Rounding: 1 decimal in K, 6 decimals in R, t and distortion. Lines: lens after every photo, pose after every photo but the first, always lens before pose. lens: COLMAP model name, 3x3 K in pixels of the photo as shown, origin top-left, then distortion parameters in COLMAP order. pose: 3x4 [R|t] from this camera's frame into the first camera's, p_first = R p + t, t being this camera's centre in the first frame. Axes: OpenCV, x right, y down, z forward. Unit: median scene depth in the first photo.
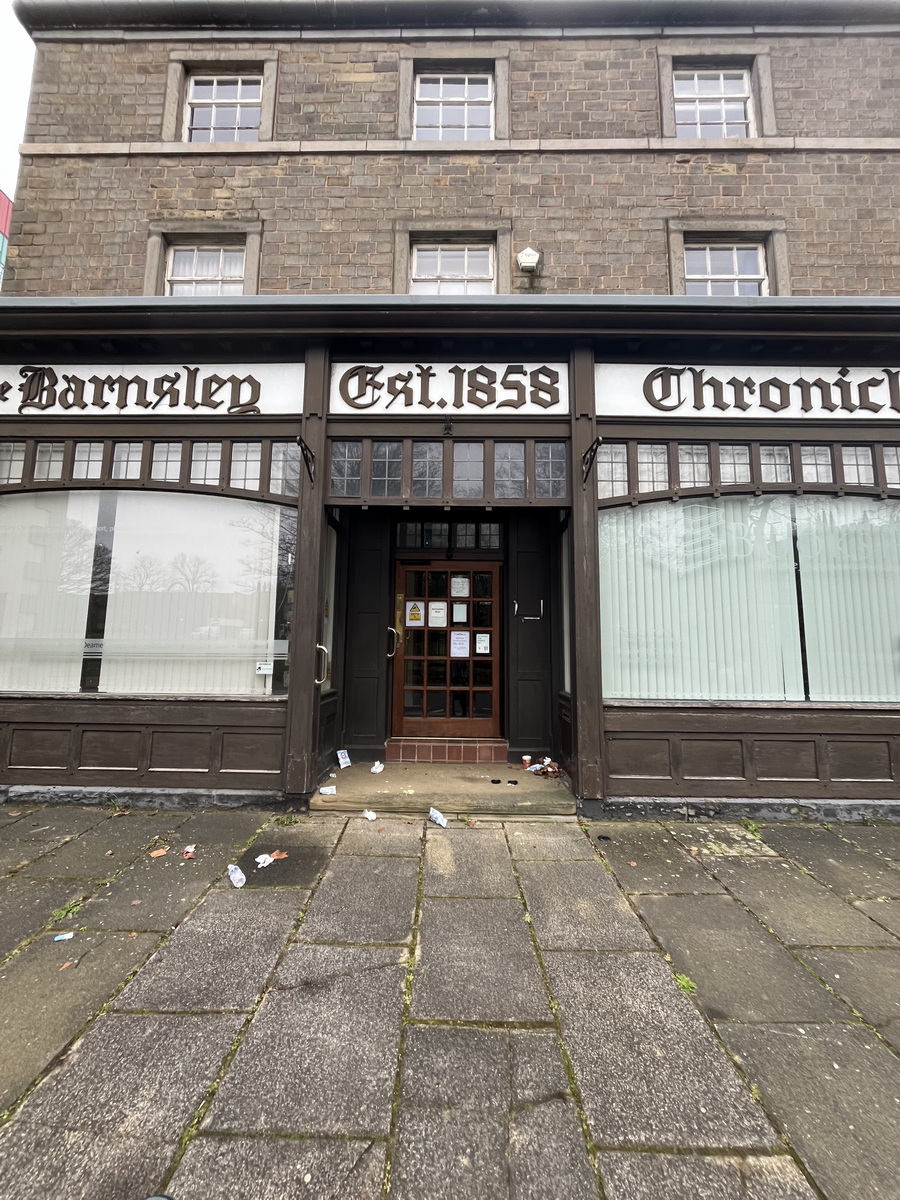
lens RADIAL K [[483.3, 0, 453.0], [0, 483.3, 597.5], [0, 0, 1]] dist [-0.002191, -0.000405]
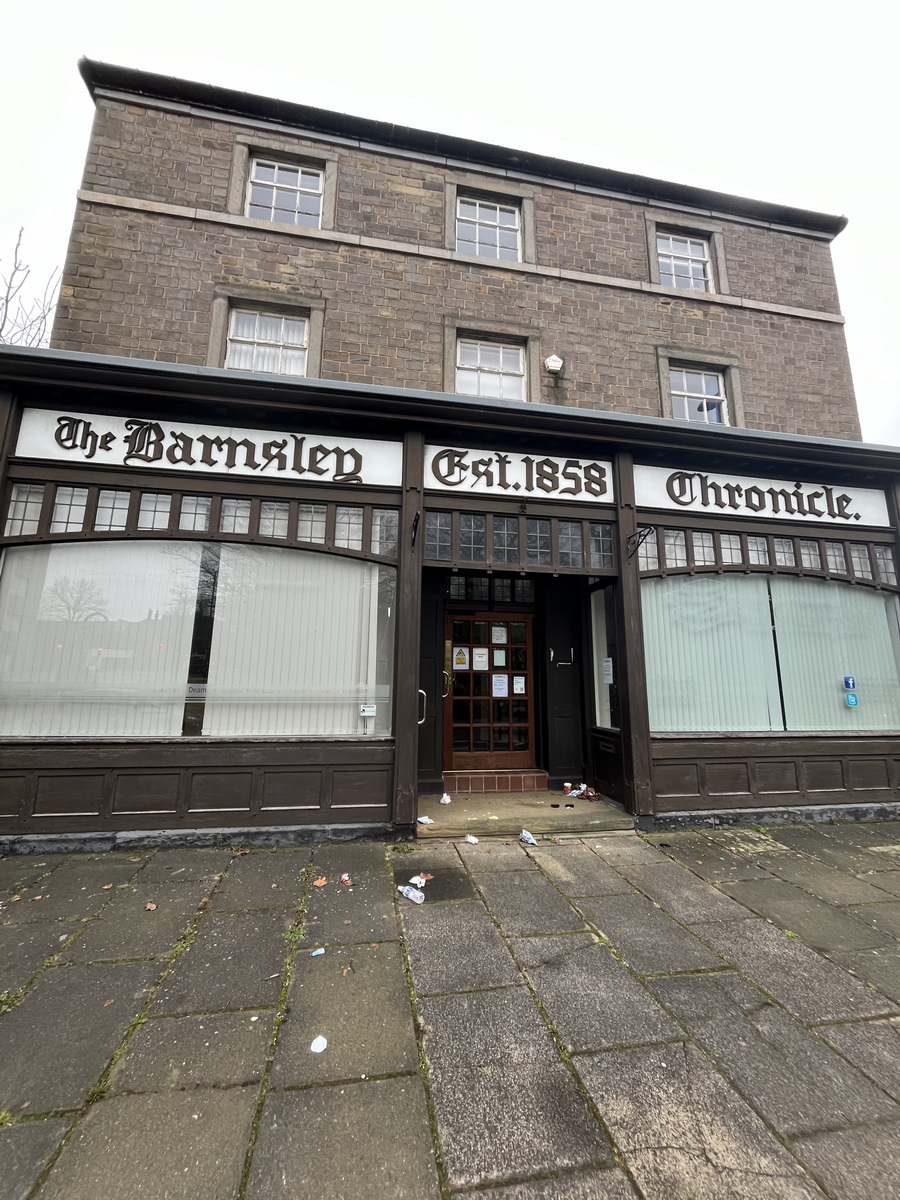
lens RADIAL K [[483.3, 0, 453.0], [0, 483.3, 597.5], [0, 0, 1]] dist [-0.002191, -0.000405]
pose [[0.981718, 0.032517, 0.187545, -0.389248], [-0.020437, 0.997611, -0.065988, -0.041080], [-0.189243, 0.060949, 0.980037, -0.133248]]
